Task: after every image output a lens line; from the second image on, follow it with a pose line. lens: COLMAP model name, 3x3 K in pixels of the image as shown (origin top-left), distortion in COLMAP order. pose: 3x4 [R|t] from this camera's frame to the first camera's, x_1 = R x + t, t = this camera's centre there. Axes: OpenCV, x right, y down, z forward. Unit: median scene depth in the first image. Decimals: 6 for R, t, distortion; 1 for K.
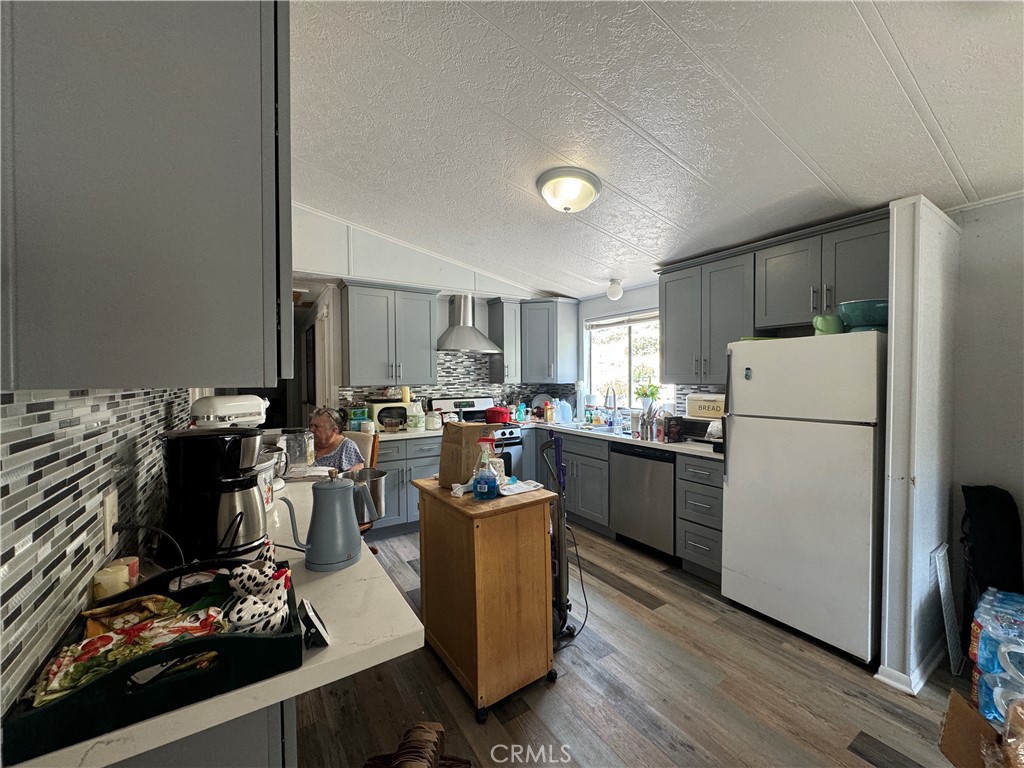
lens RADIAL K [[402.2, 0, 513.6], [0, 402.2, 384.1], [0, 0, 1]] dist [-0.004487, 0.000726]
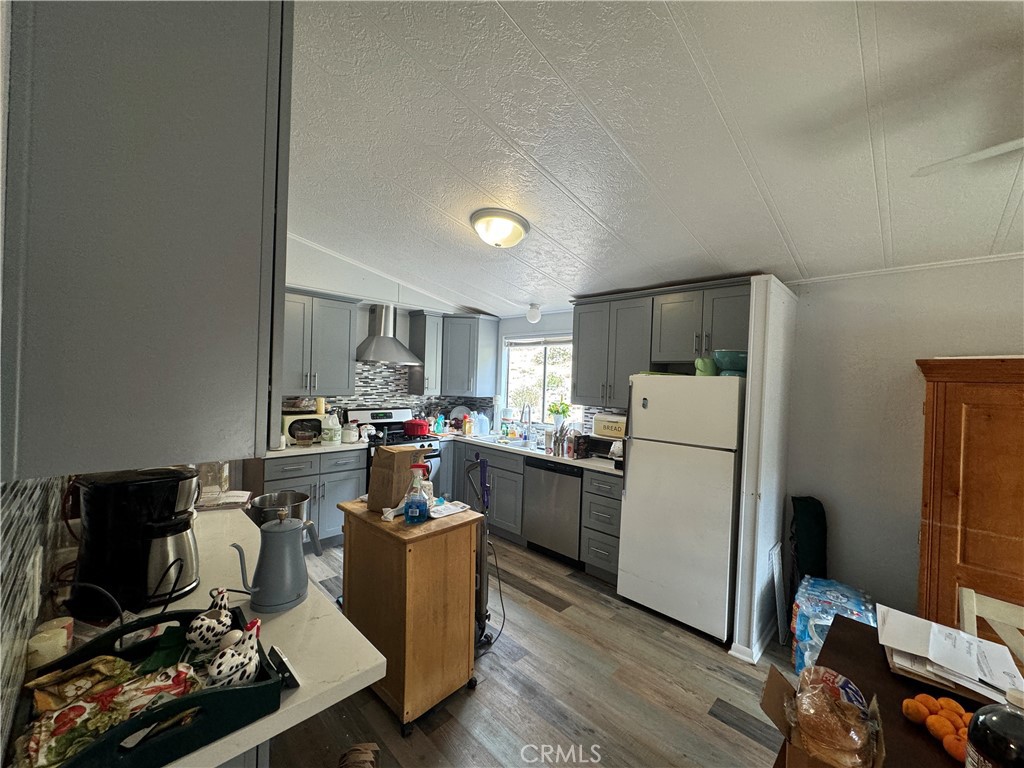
lens RADIAL K [[402.2, 0, 512.8], [0, 402.2, 383.6], [0, 0, 1]] dist [-0.004487, 0.000726]
pose [[0.975314, 0.038049, 0.217518, -0.058939], [-0.037104, 0.999276, -0.008428, -0.069732], [-0.217682, 0.000149, 0.976020, -0.073499]]
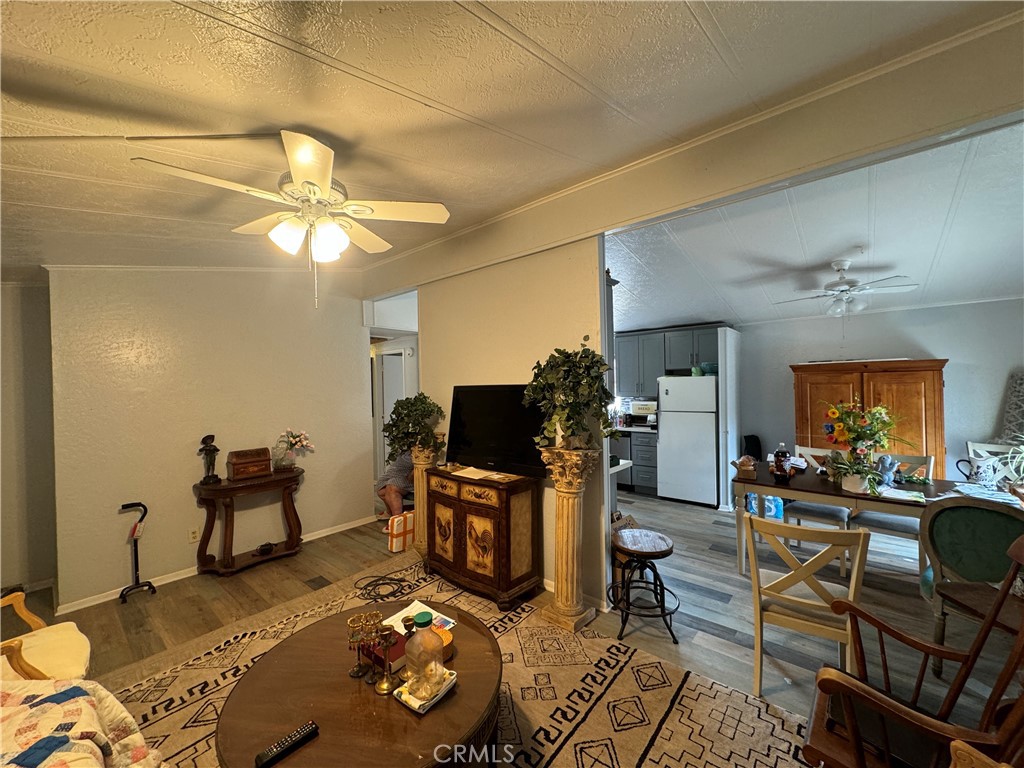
lens RADIAL K [[402.2, 0, 514.2], [0, 402.2, 384.6], [0, 0, 1]] dist [-0.004487, 0.000726]
pose [[0.958697, -0.008401, 0.284305, -1.008432], [0.014821, 0.999681, -0.020436, -0.042166], [-0.284042, 0.023806, 0.958516, -1.046295]]
